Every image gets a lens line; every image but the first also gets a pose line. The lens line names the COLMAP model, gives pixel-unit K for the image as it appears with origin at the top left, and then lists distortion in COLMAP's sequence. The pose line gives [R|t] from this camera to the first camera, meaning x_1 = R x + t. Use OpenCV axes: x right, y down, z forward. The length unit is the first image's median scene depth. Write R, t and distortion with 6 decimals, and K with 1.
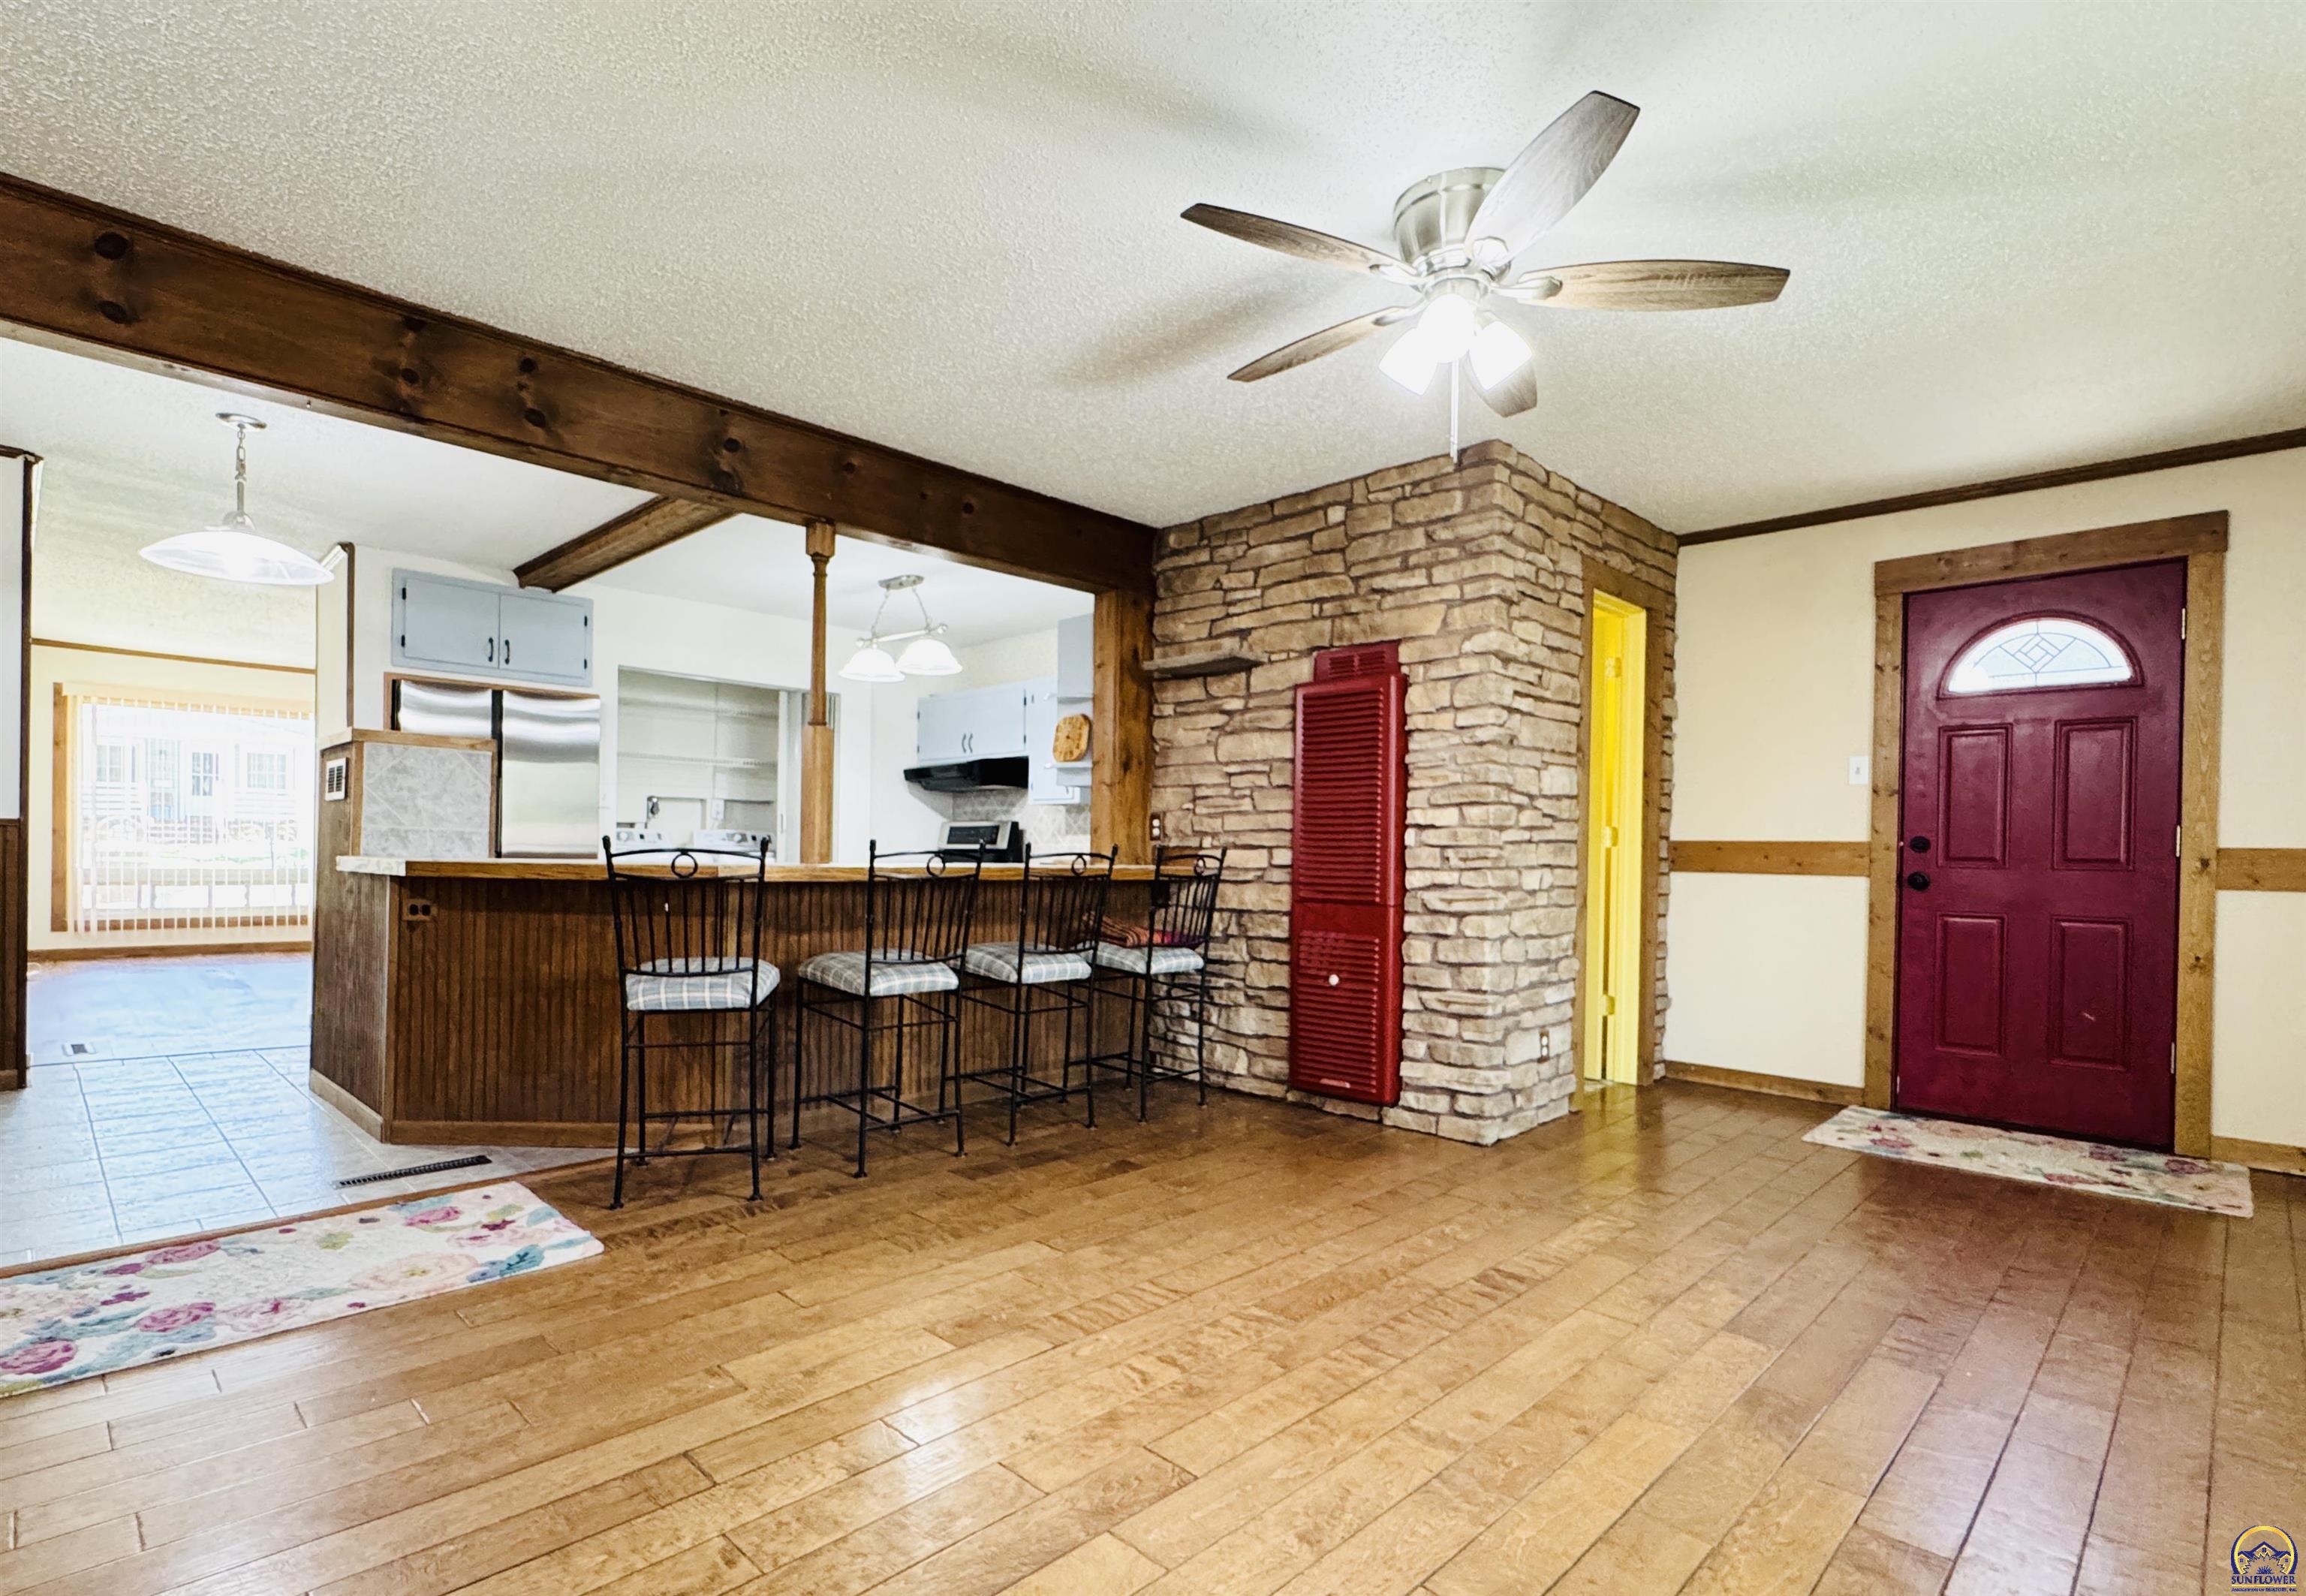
lens RADIAL K [[1122.9, 0, 1149.9], [0, 1122.9, 859.6], [0, 0, 1]] dist [-0.005185, -0.000261]
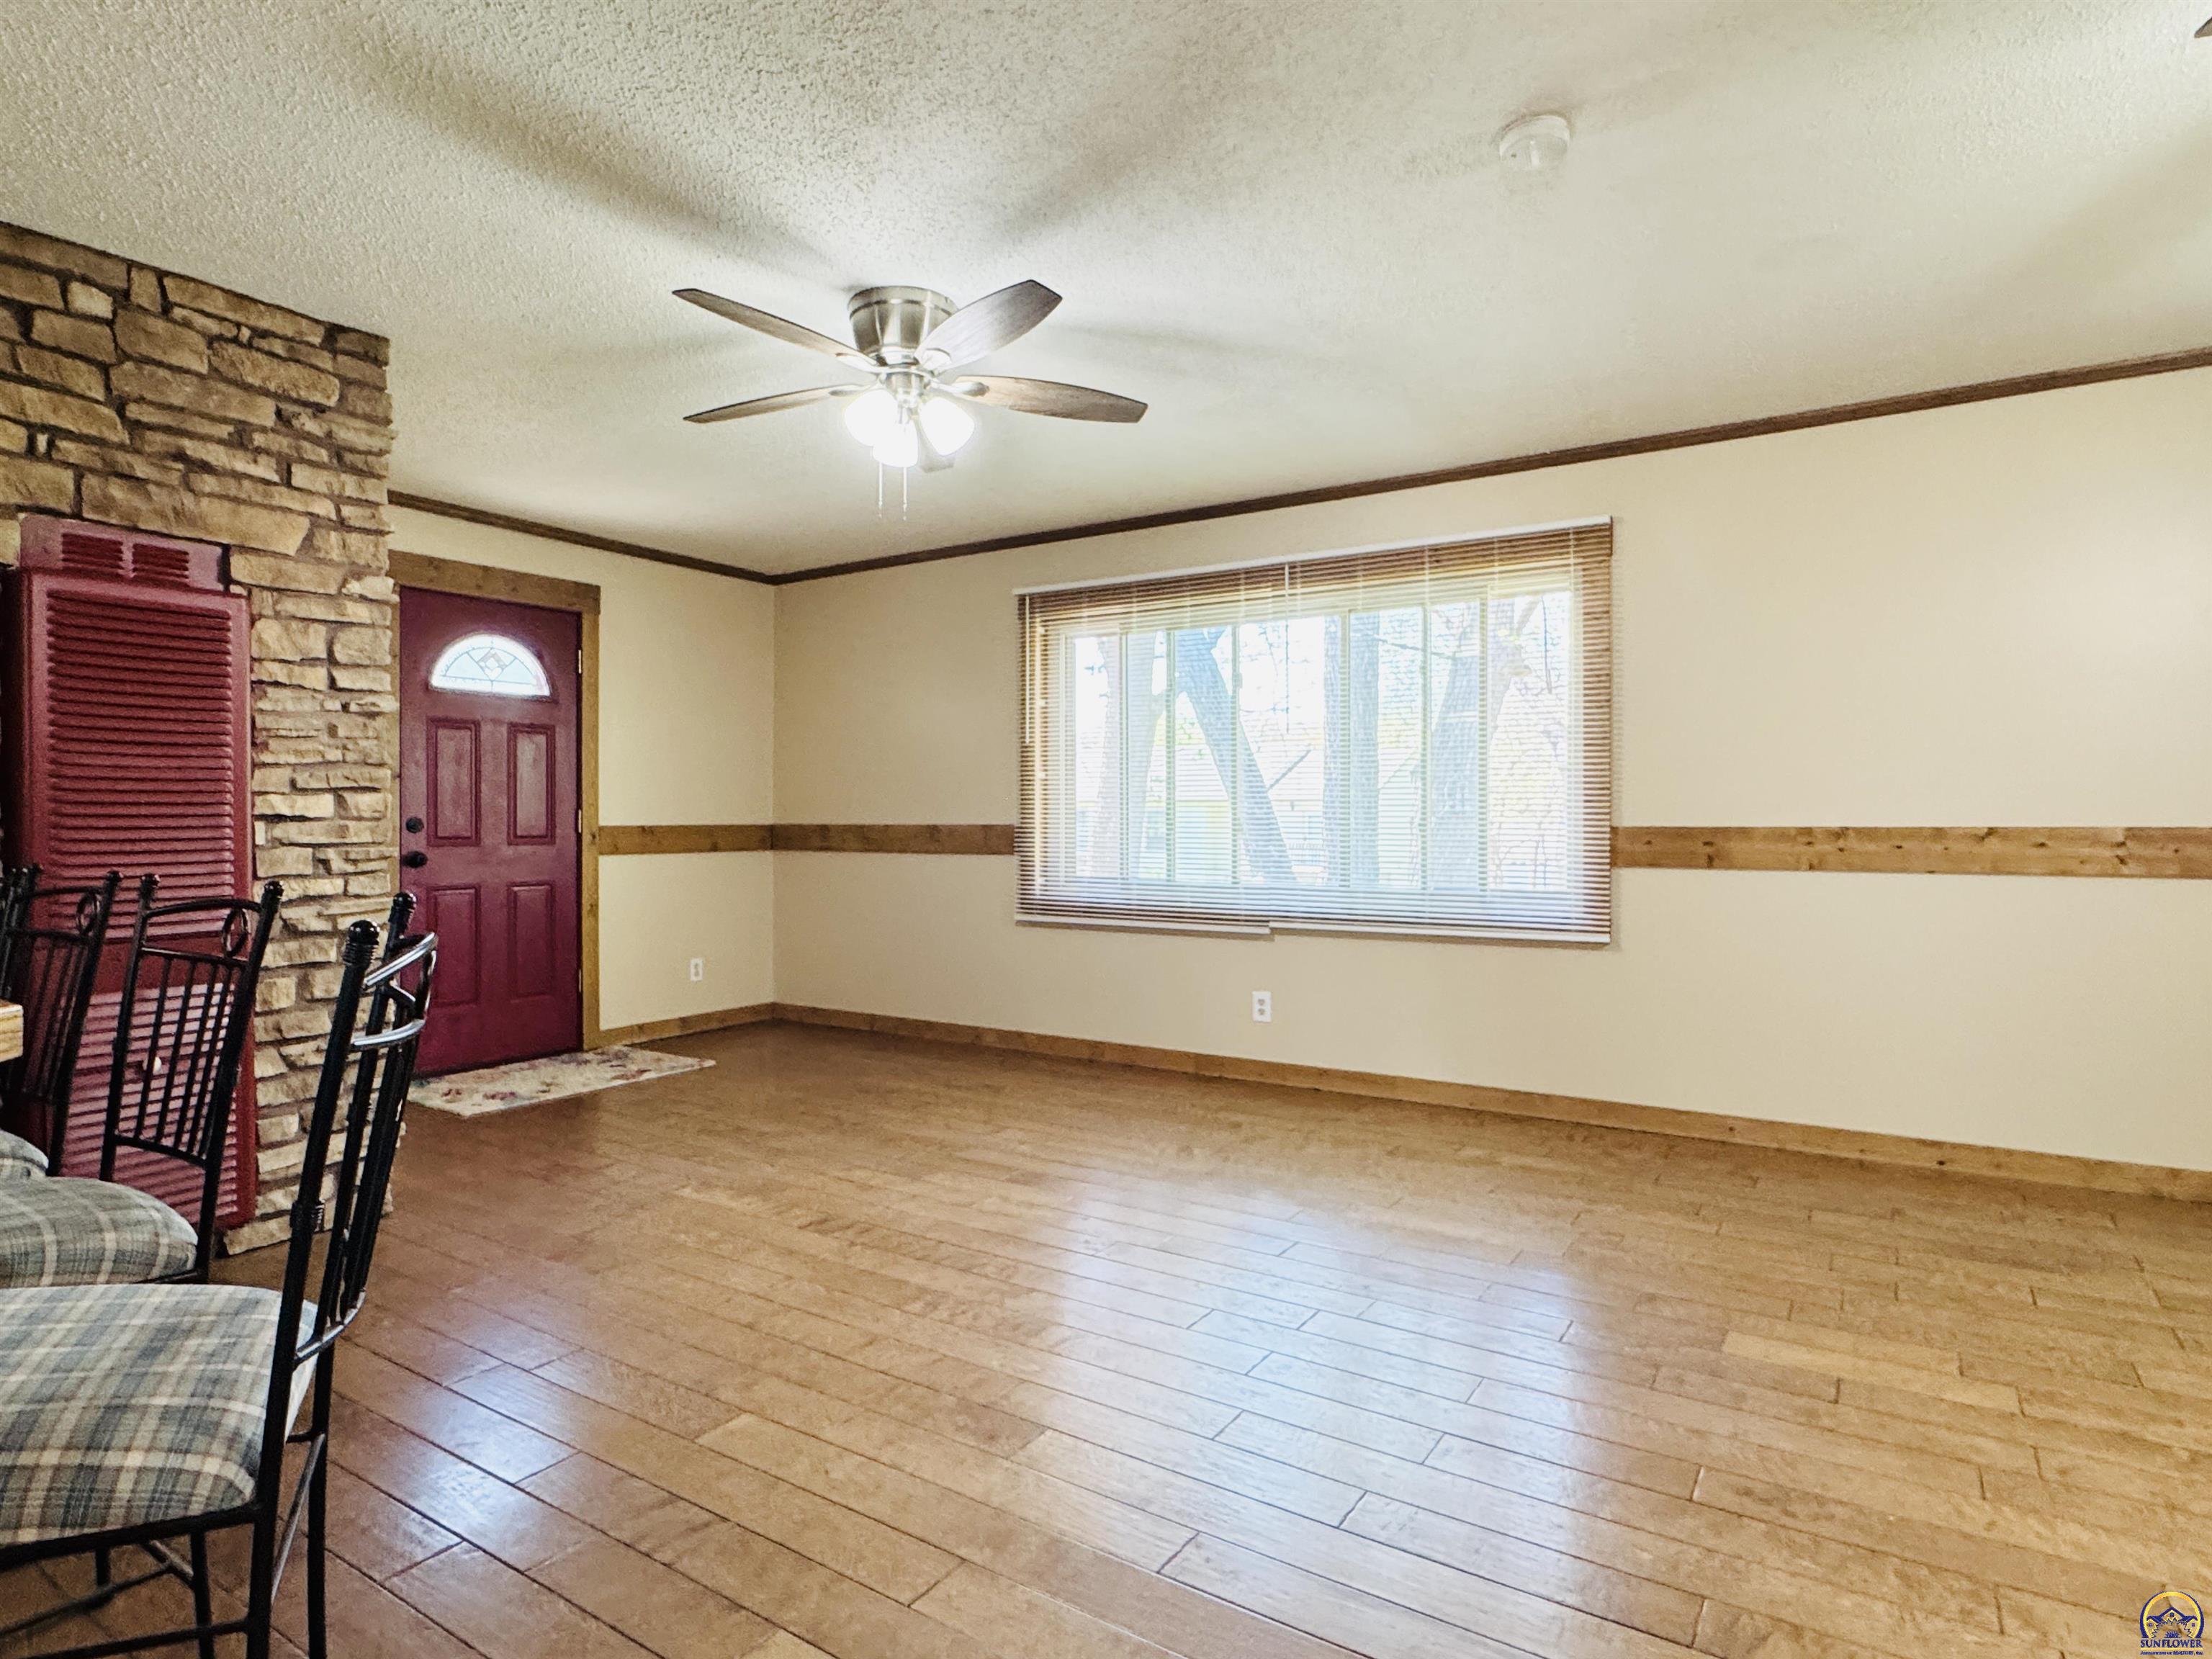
lens RADIAL K [[1218.2, 0, 1109.9], [0, 1218.2, 825.2], [0, 0, 1]] dist [-0.003712, -0.001593]
pose [[-0.199071, -0.021426, 0.979751, -0.602121], [0.005494, 0.999721, 0.022979, -0.038476], [-0.979970, 0.009958, -0.198898, 0.608829]]
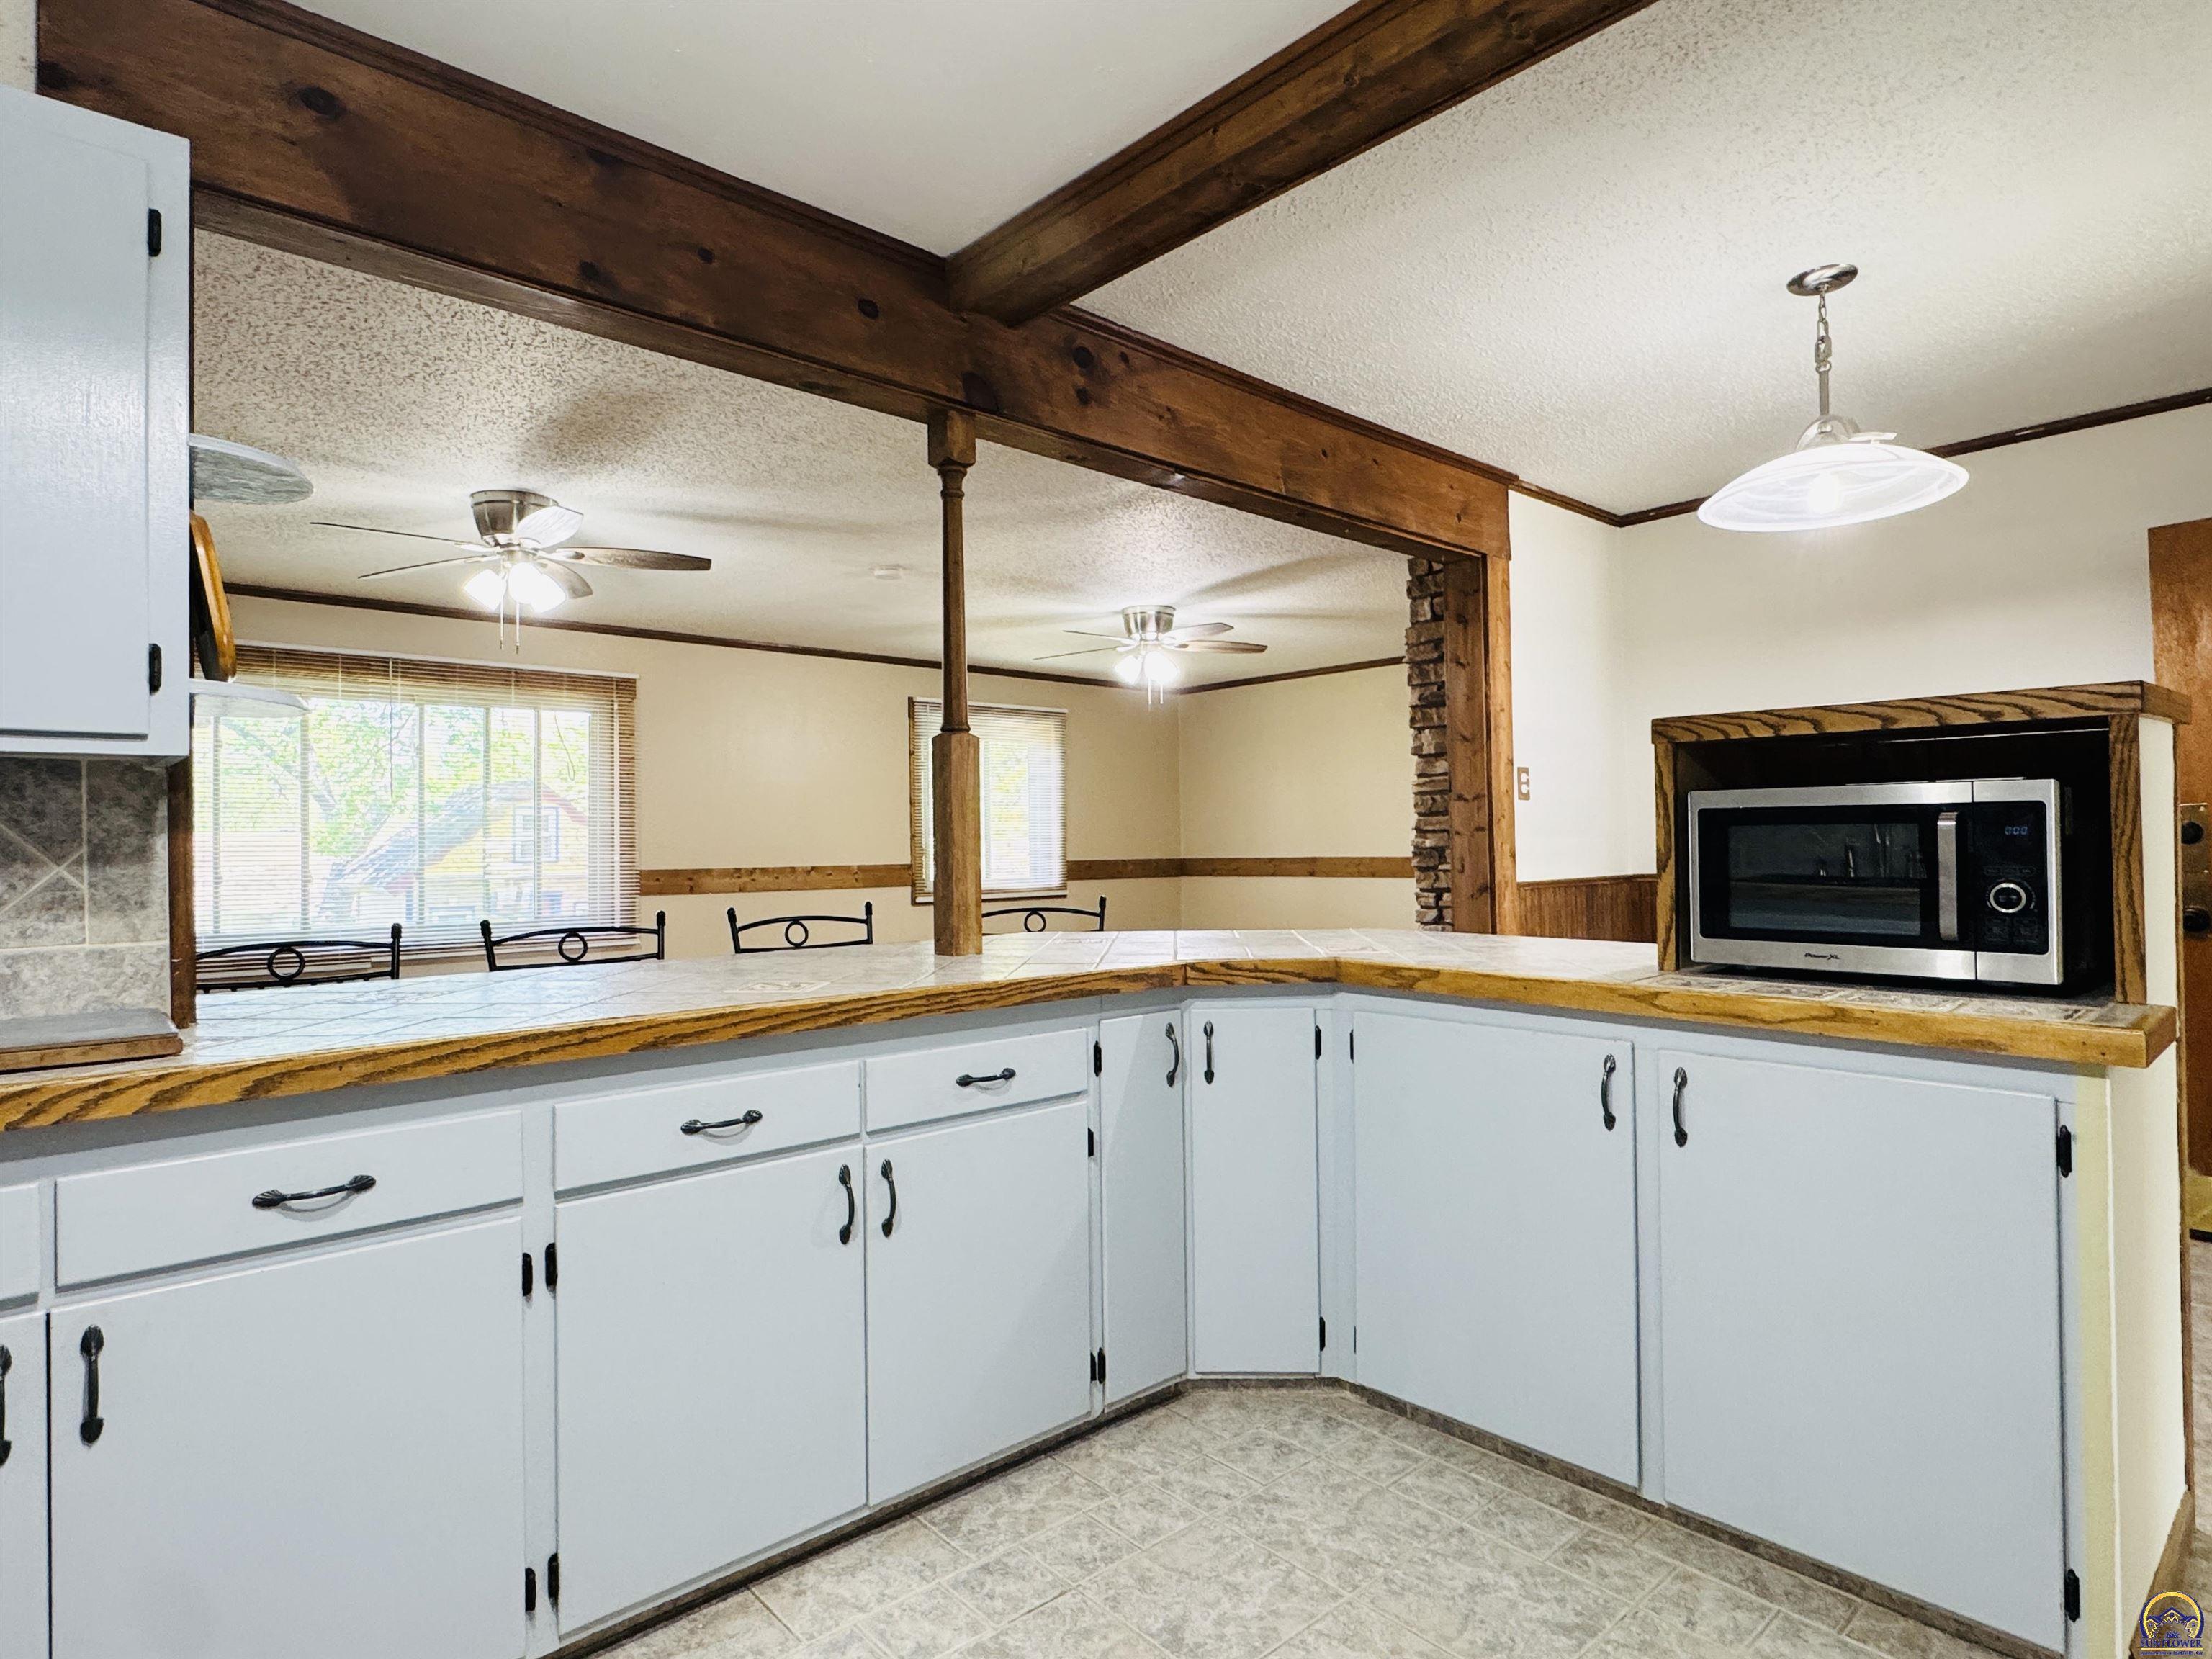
lens RADIAL K [[1218.2, 0, 1095.6], [0, 1218.2, 822.4], [0, 0, 1]] dist [-0.003712, -0.001593]
pose [[-0.998262, -0.002833, 0.058872, -0.387173], [-0.003560, 0.999919, -0.012251, -0.057387], [-0.058833, -0.012439, -0.998190, 1.569365]]
